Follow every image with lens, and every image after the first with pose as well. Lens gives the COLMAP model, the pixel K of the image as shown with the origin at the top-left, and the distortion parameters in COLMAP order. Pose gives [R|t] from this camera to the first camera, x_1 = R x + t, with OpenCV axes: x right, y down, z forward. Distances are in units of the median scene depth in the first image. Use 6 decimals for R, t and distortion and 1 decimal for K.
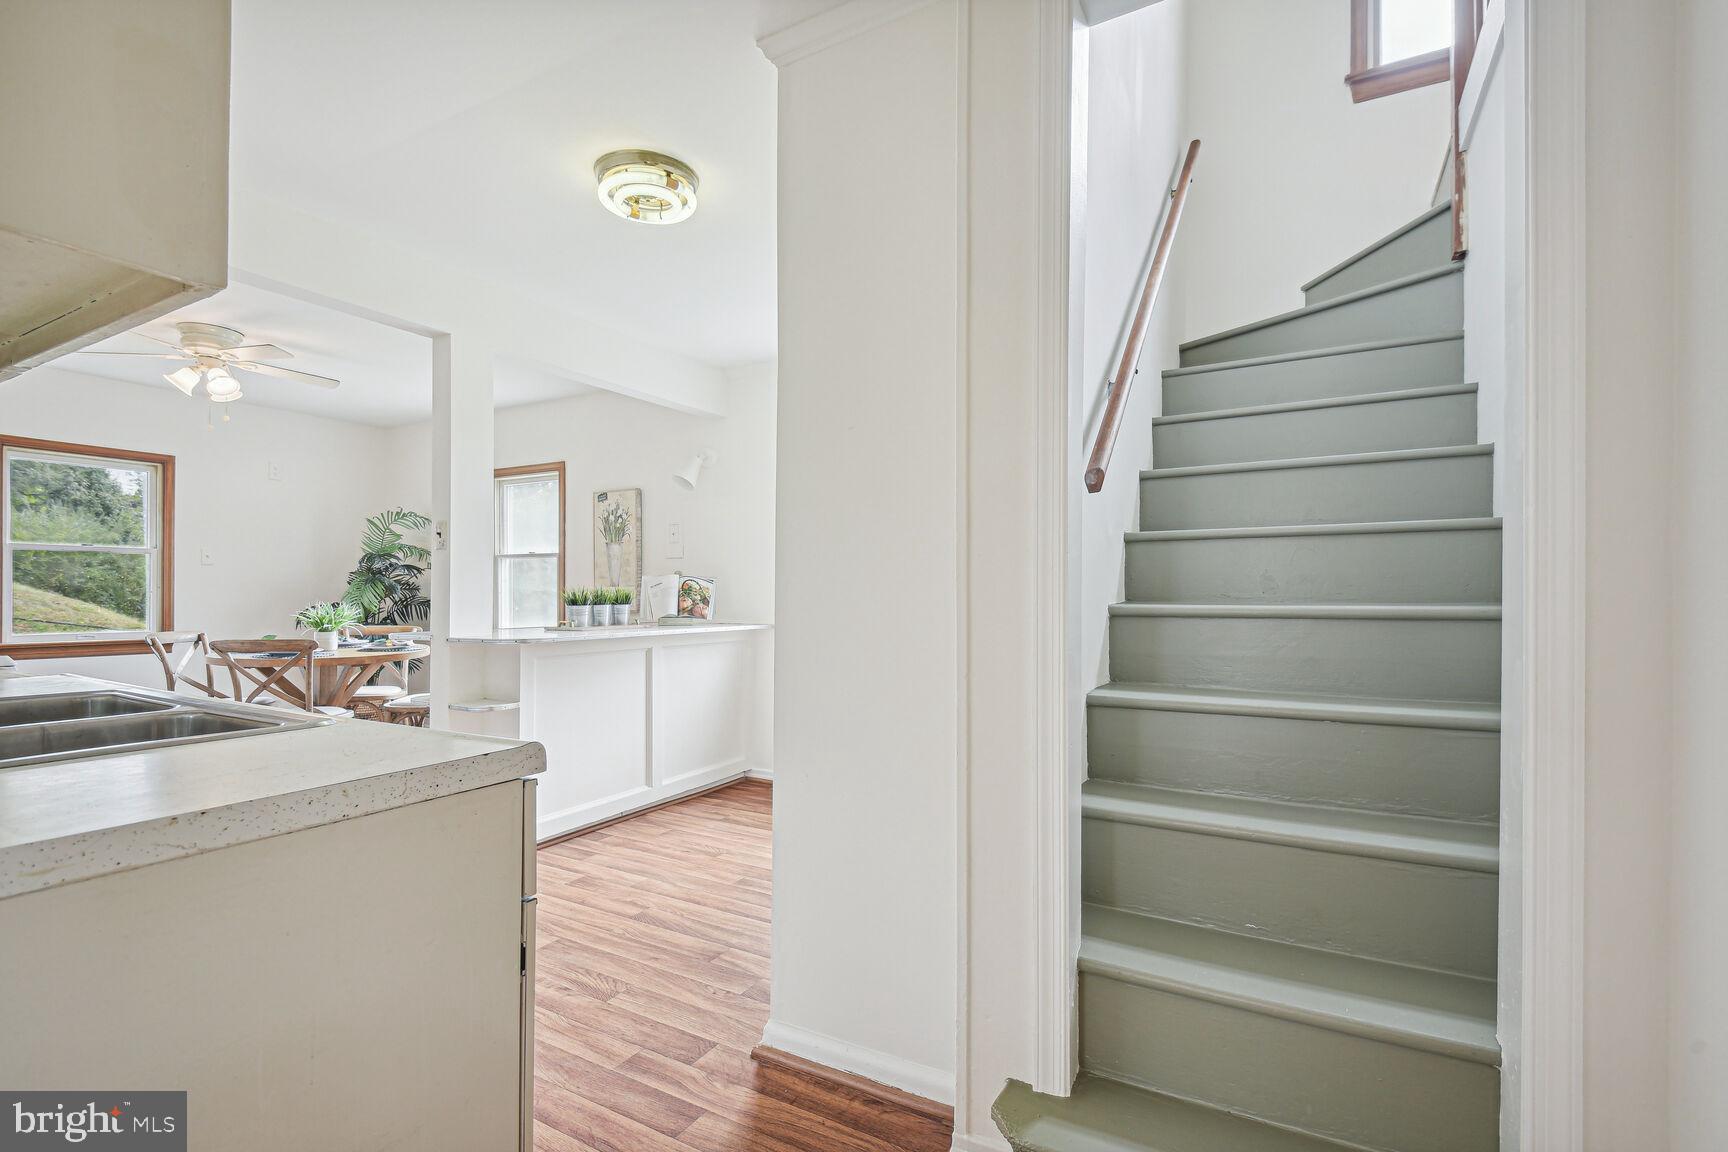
lens RADIAL K [[762.0, 0, 876.3], [0, 762.0, 581.1], [0, 0, 1]] dist [0.001740, 0.000057]
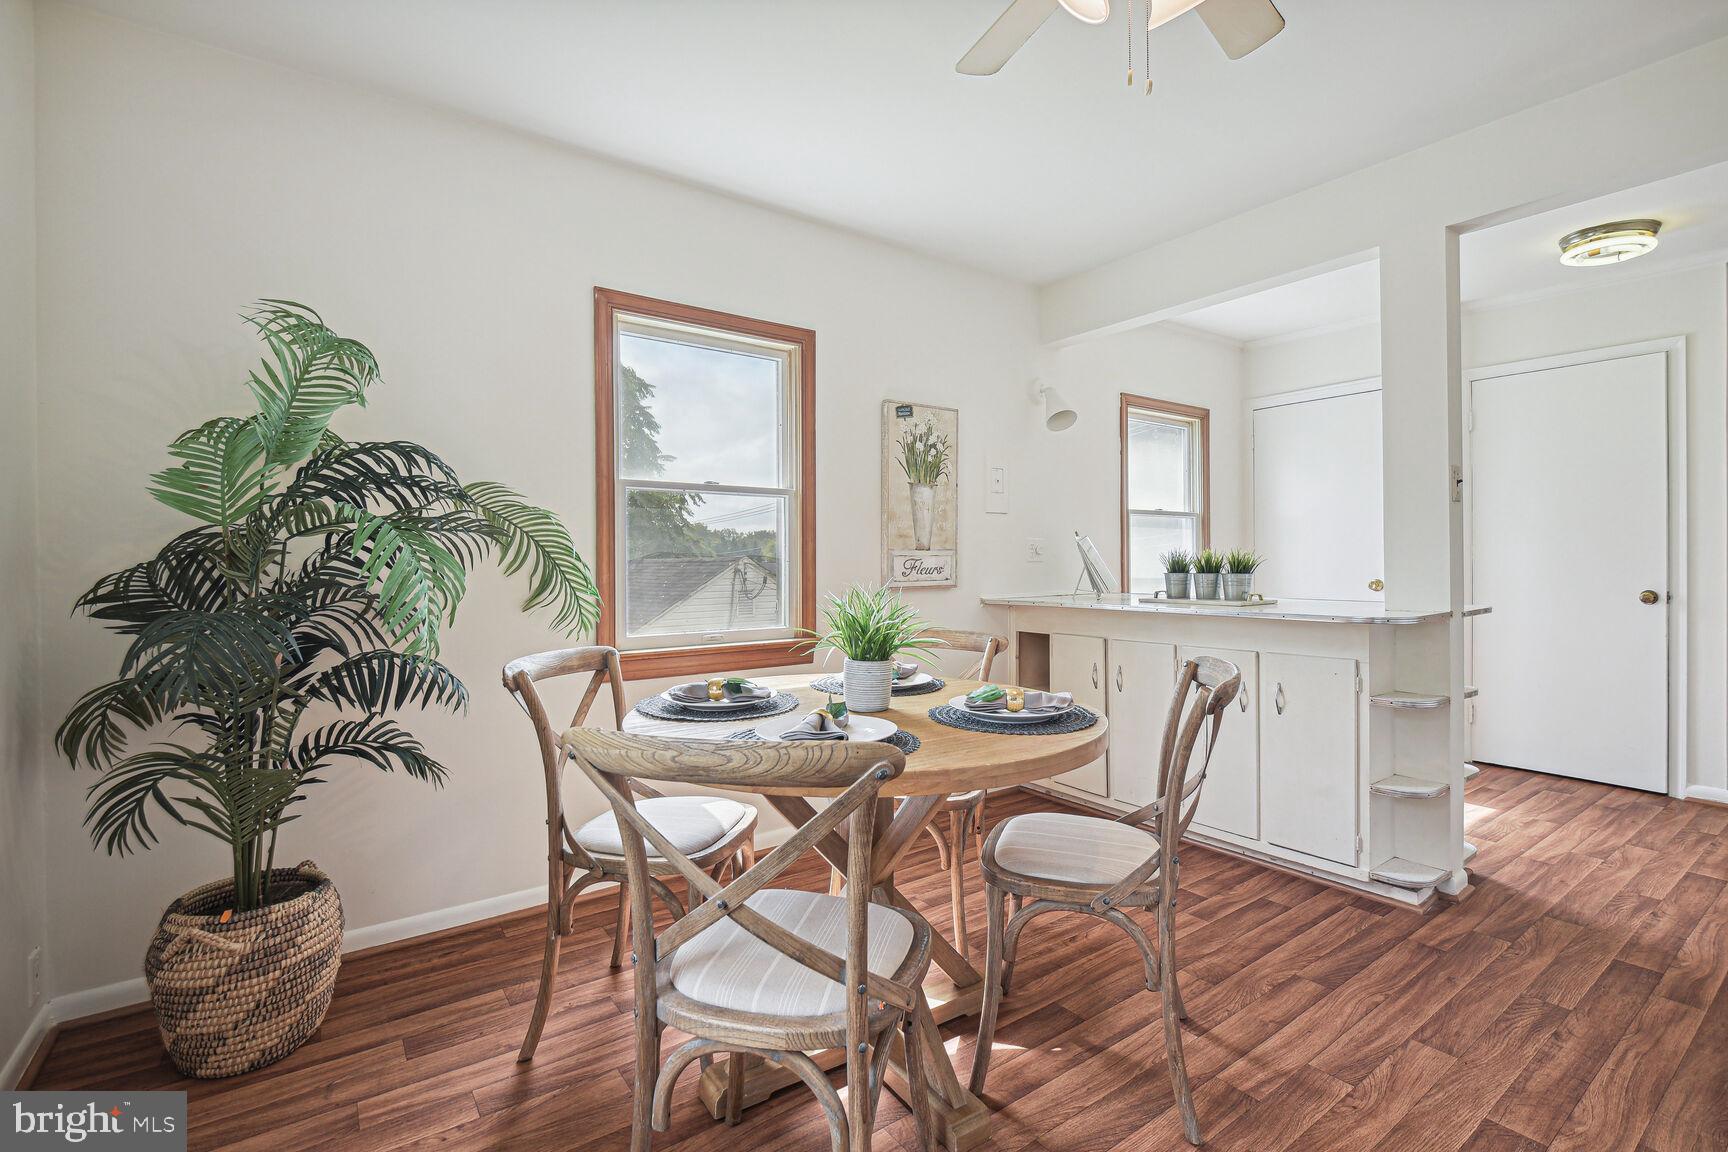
lens RADIAL K [[782.3, 0, 871.0], [0, 782.3, 571.1], [0, 0, 1]] dist [0.007177, -0.008169]
pose [[0.429511, -0.014358, 0.902947, -1.089774], [-0.001631, 0.999860, 0.016675, 0.015296], [-0.903060, -0.008635, 0.429428, 0.835697]]
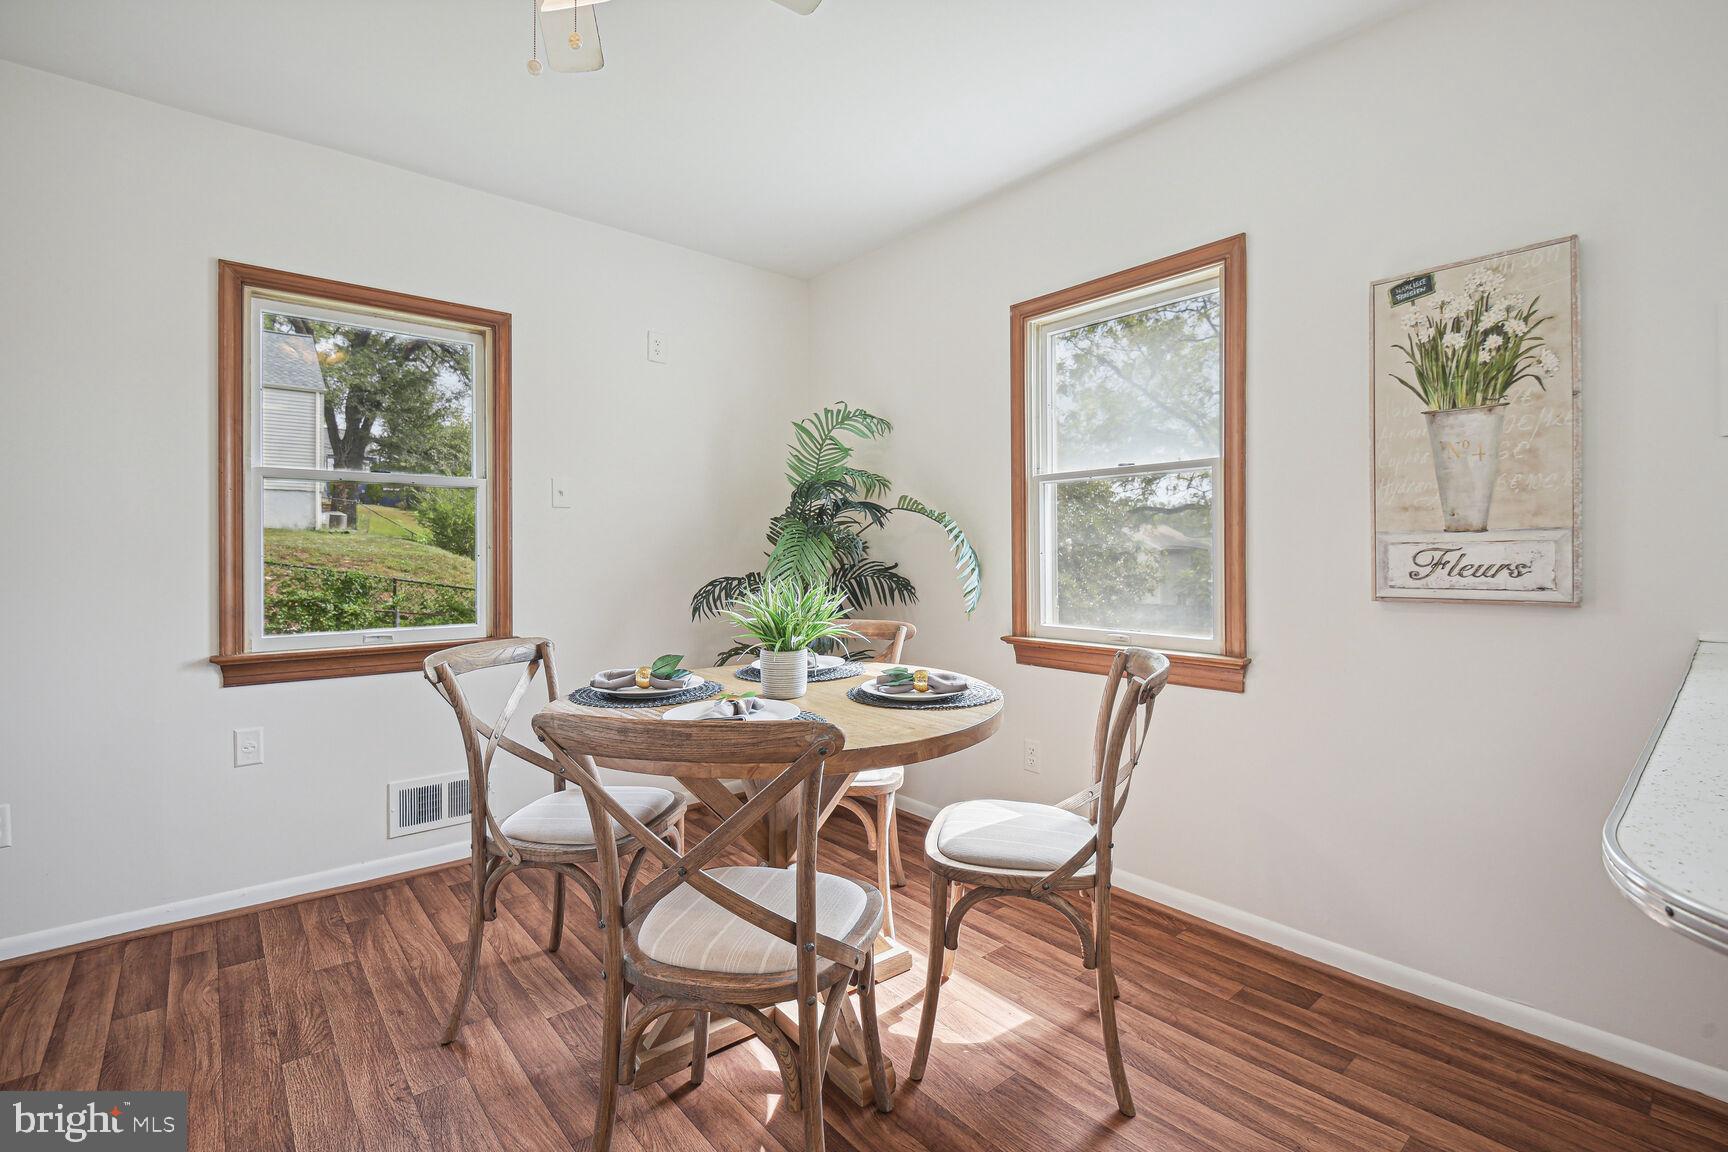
lens RADIAL K [[782.3, 0, 900.1], [0, 782.3, 557.5], [0, 0, 1]] dist [0.007177, -0.008169]
pose [[0.941210, -0.005095, -0.337785, -0.522941], [0.010385, 0.999850, 0.013857, 0.012342], [0.337664, -0.016550, 0.941121, 0.632497]]
